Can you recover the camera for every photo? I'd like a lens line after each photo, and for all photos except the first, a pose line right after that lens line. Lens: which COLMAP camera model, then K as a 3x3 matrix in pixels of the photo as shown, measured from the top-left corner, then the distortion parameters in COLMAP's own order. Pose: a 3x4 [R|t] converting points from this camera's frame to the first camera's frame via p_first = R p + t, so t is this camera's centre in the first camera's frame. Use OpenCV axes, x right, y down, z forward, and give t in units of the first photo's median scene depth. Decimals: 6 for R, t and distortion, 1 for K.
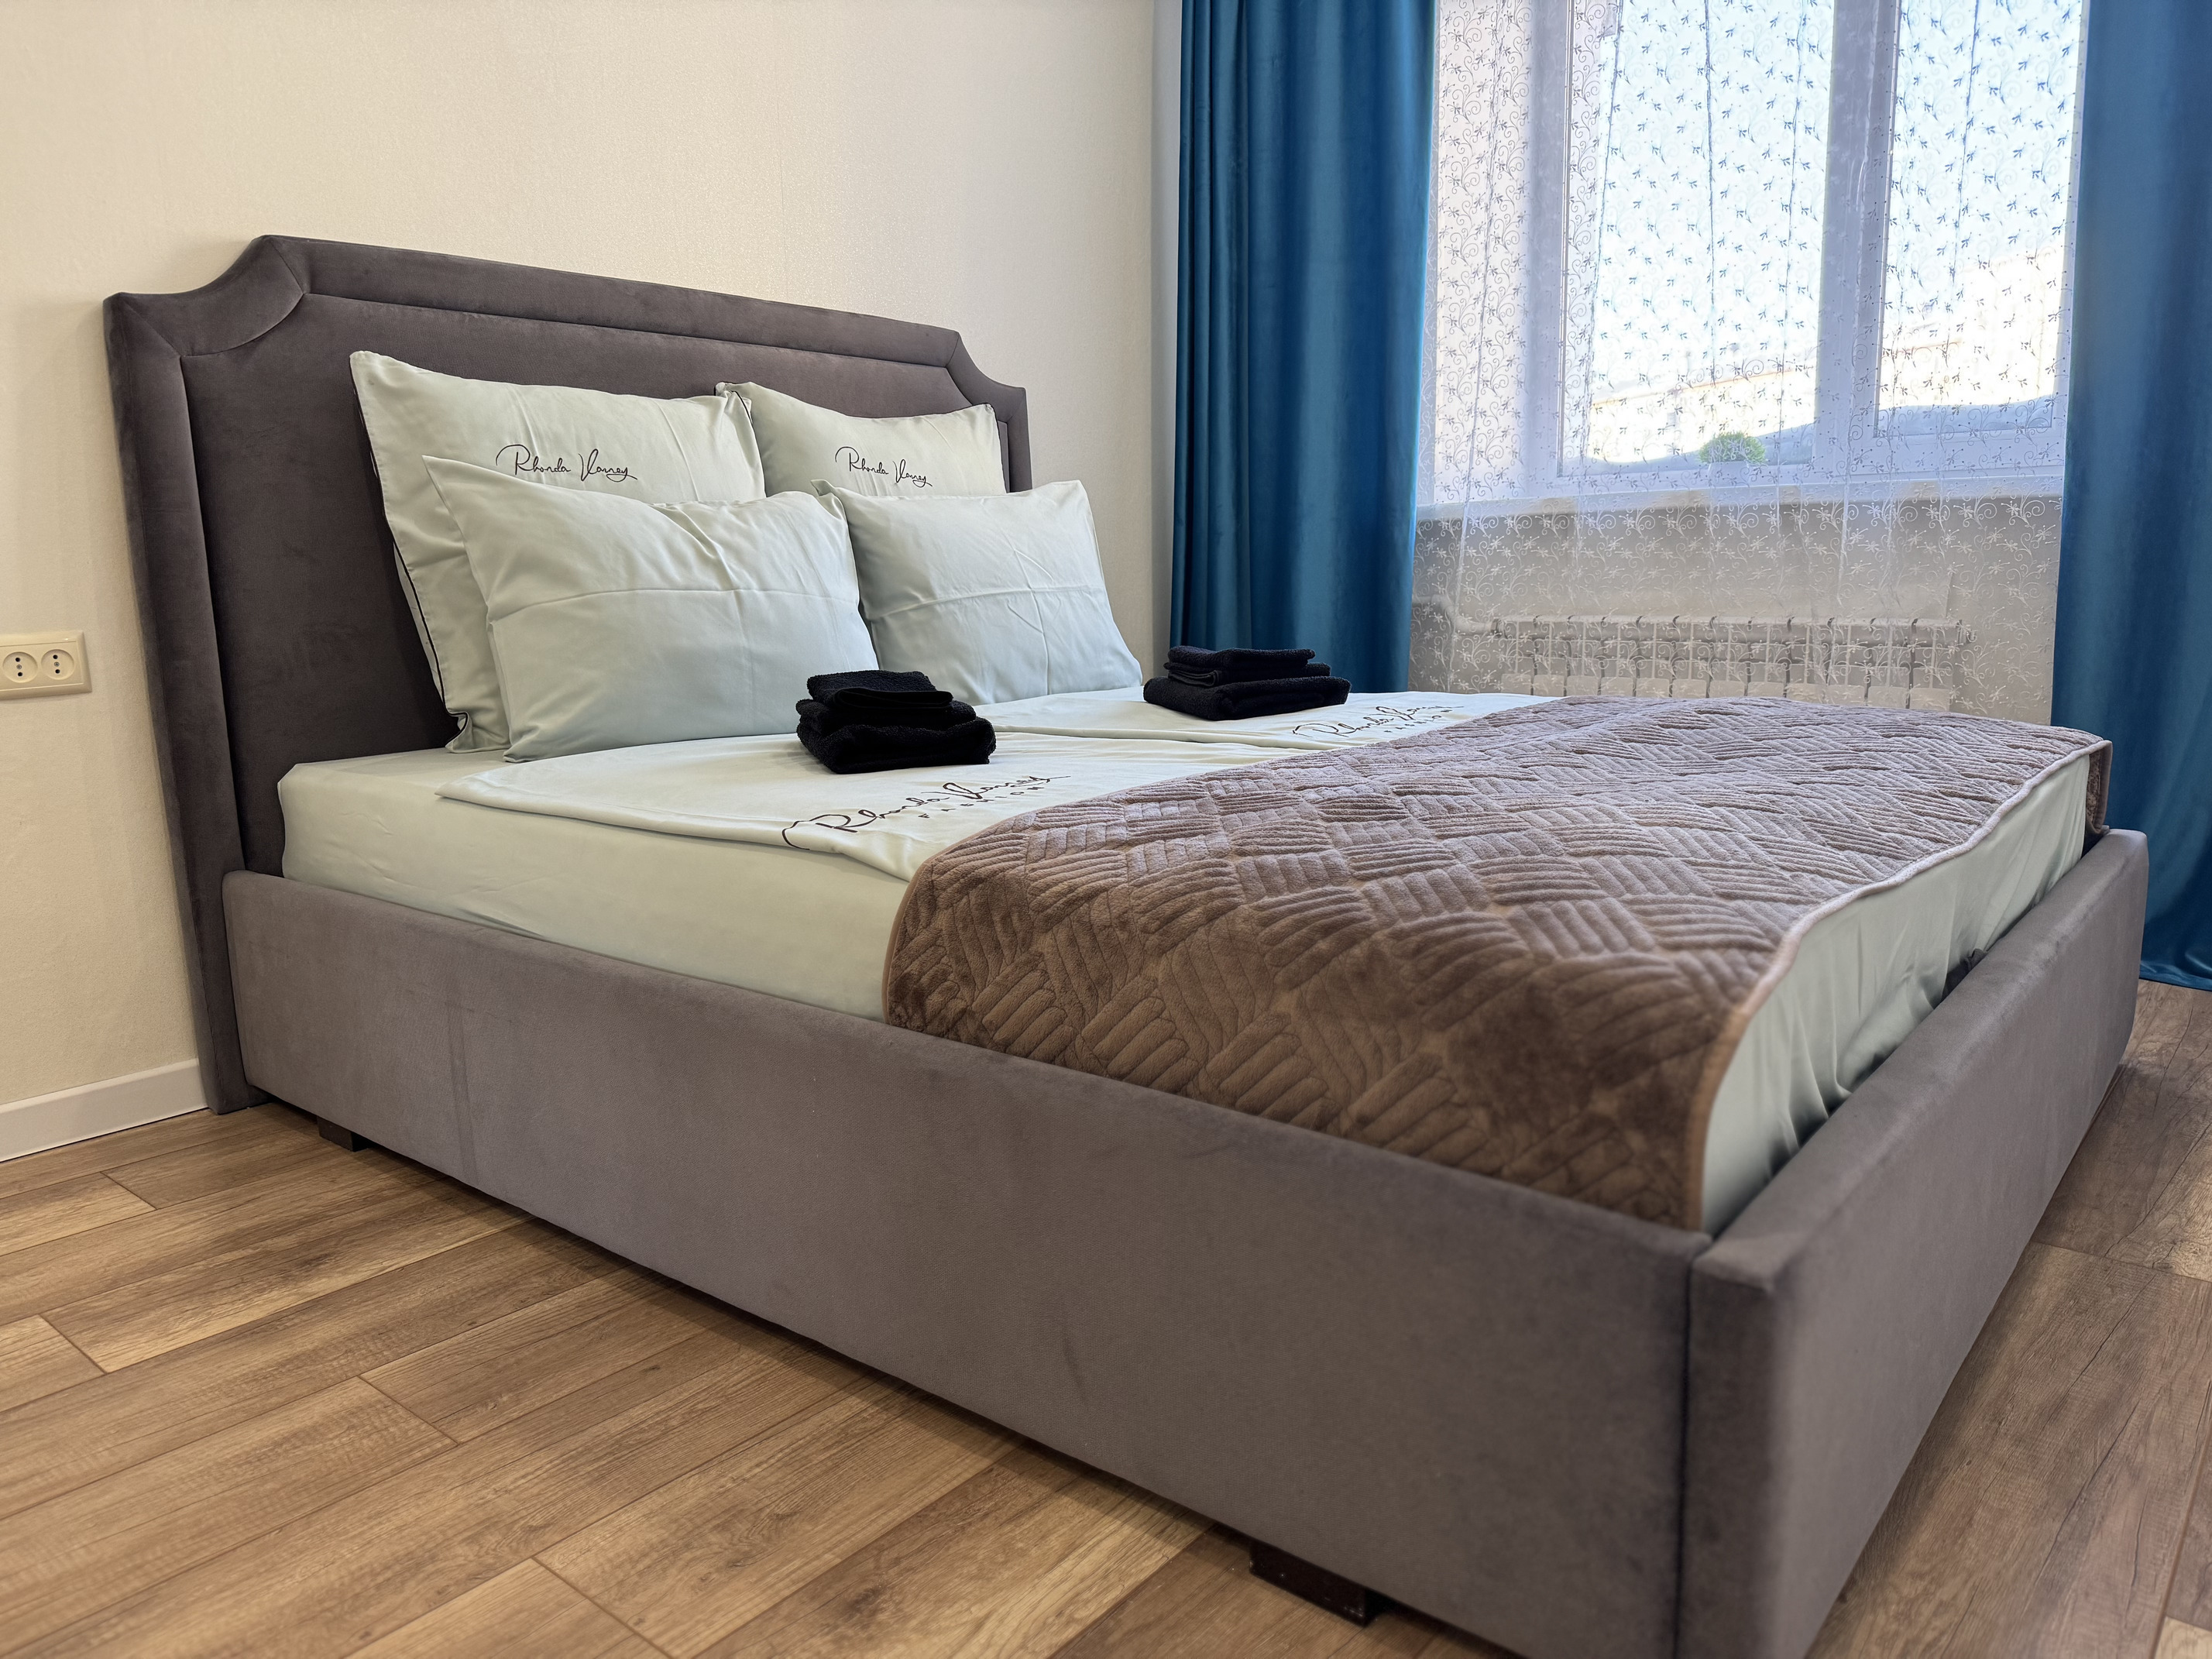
lens RADIAL K [[1553.6, 0, 1105.4], [0, 1553.6, 828.9], [0, 0, 1]] dist [0.058224, -0.069551]
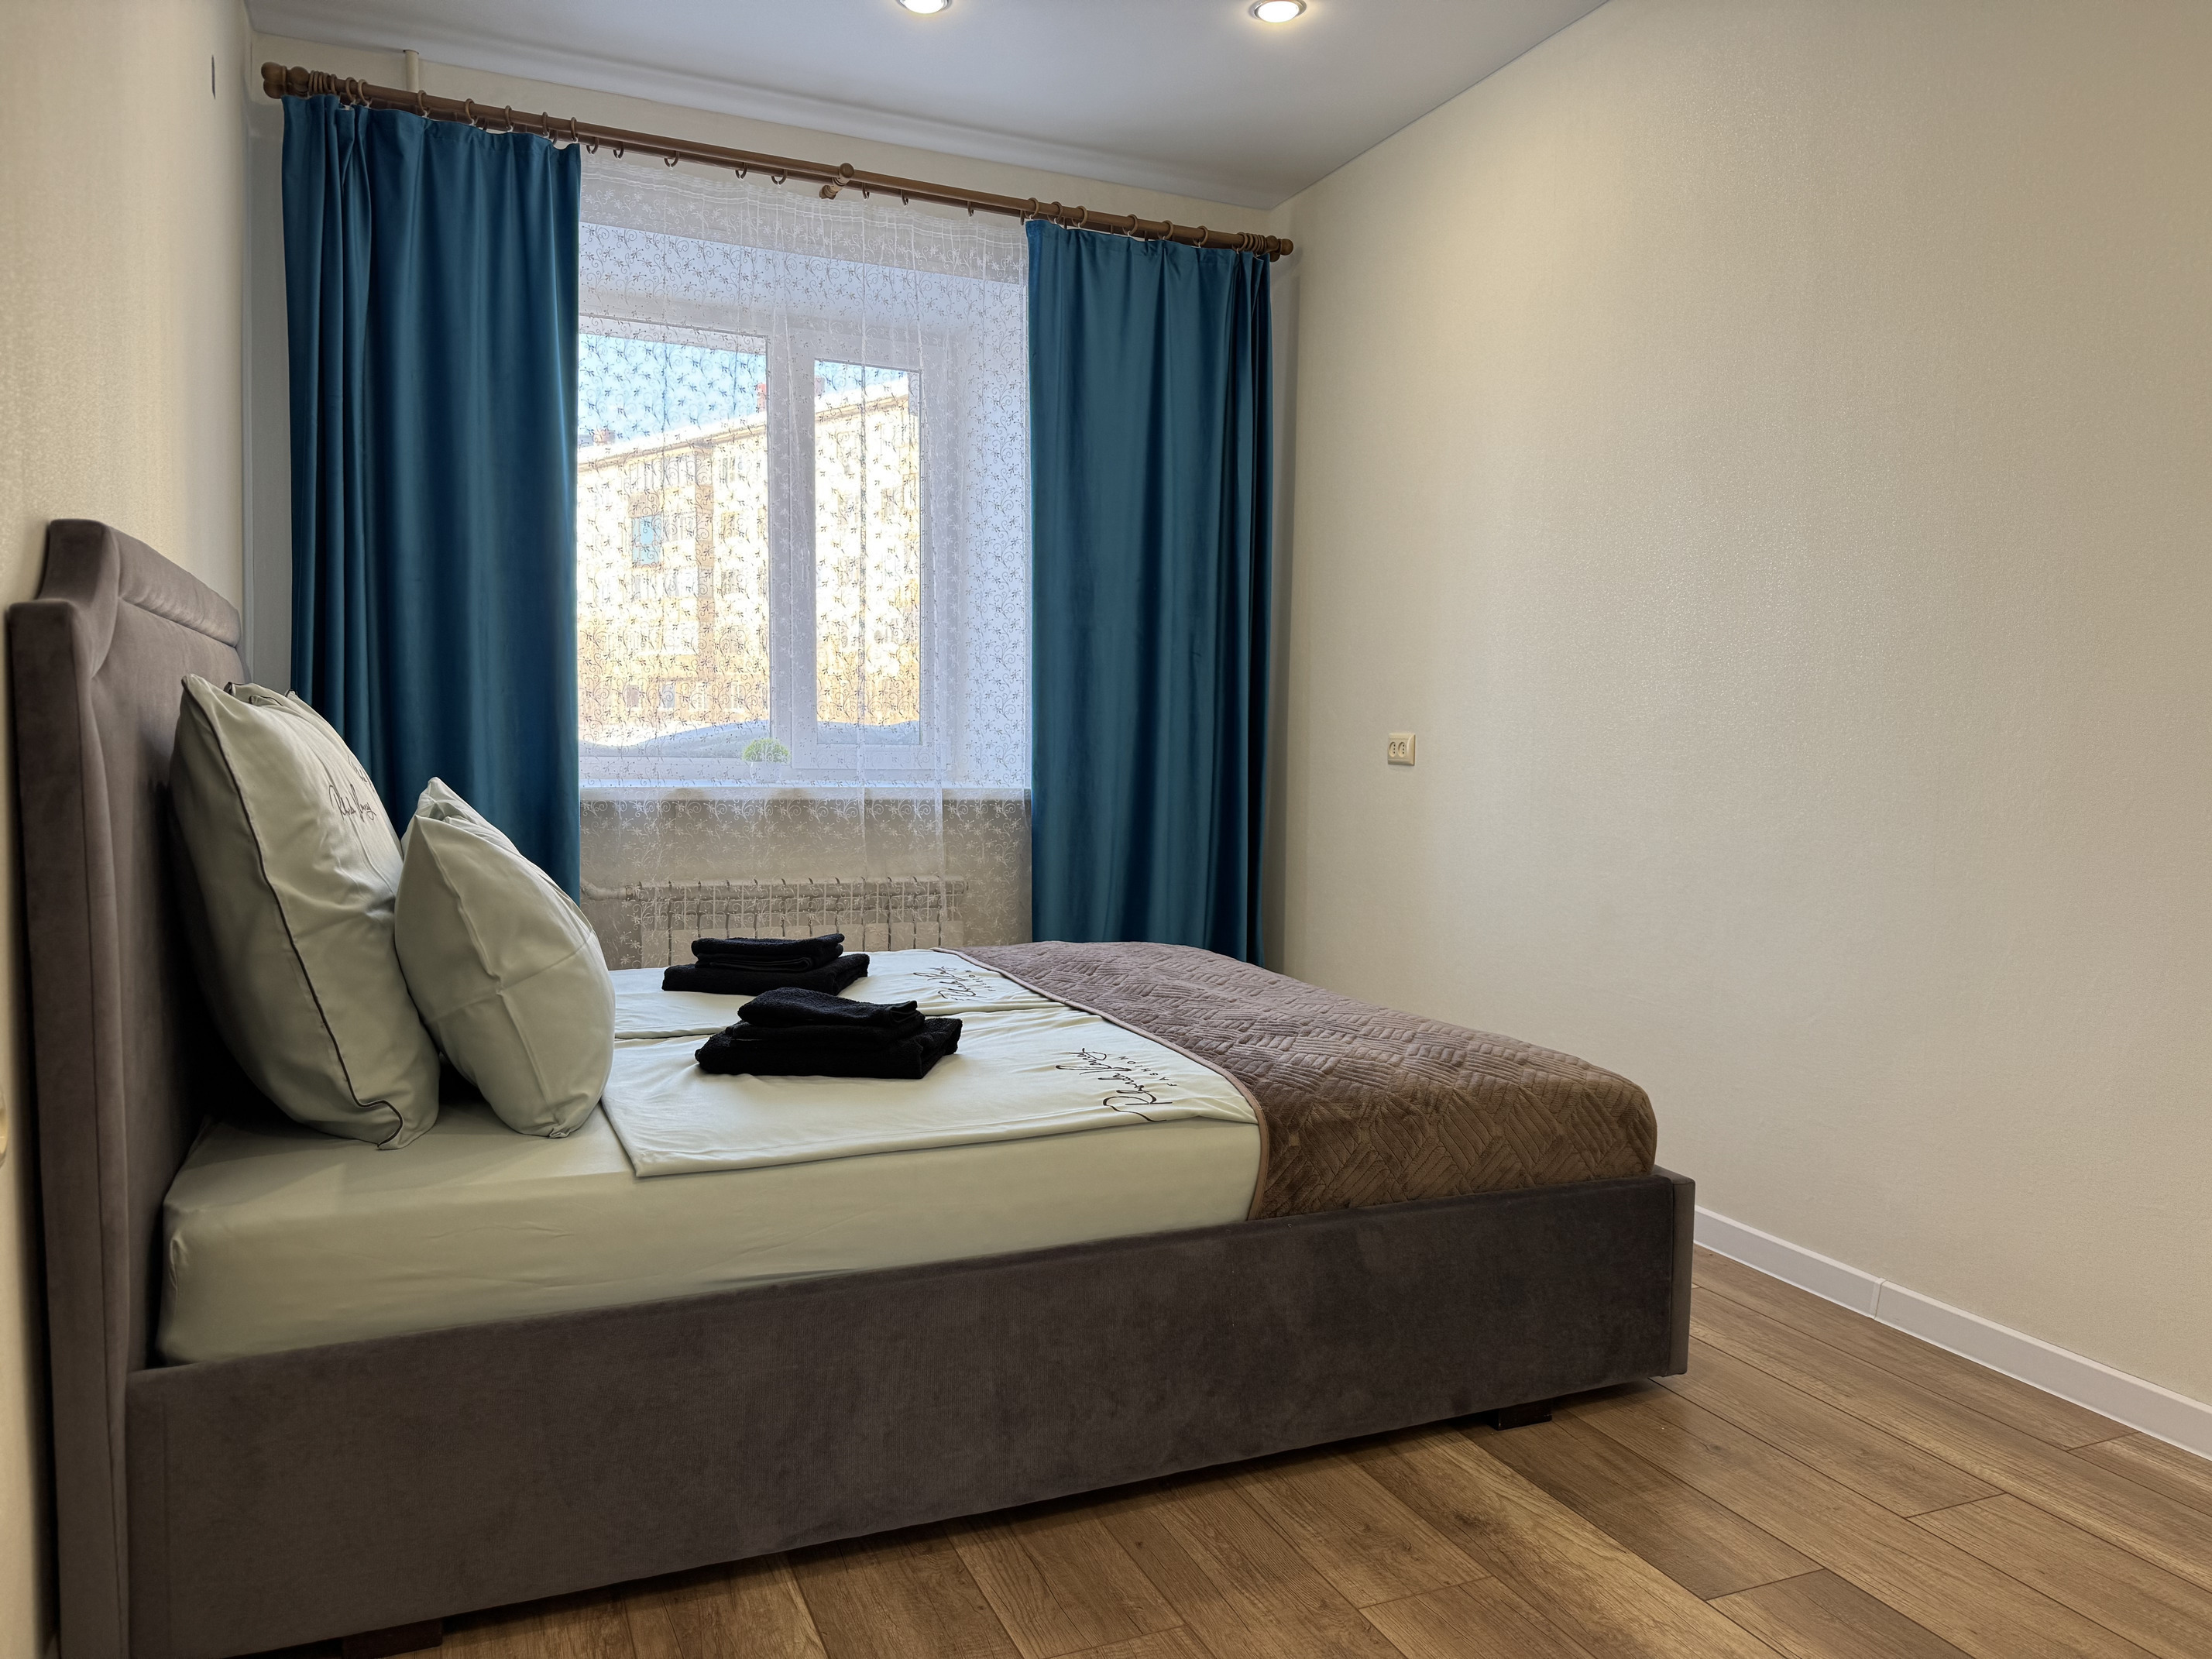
lens RADIAL K [[1553.6, 0, 1115.5], [0, 1553.6, 832.3], [0, 0, 1]] dist [0.058224, -0.069551]
pose [[0.448921, -0.027166, 0.893158, -0.959434], [0.129140, 0.991017, -0.034766, -0.133882], [-0.884191, 0.130950, 0.448396, 0.233390]]
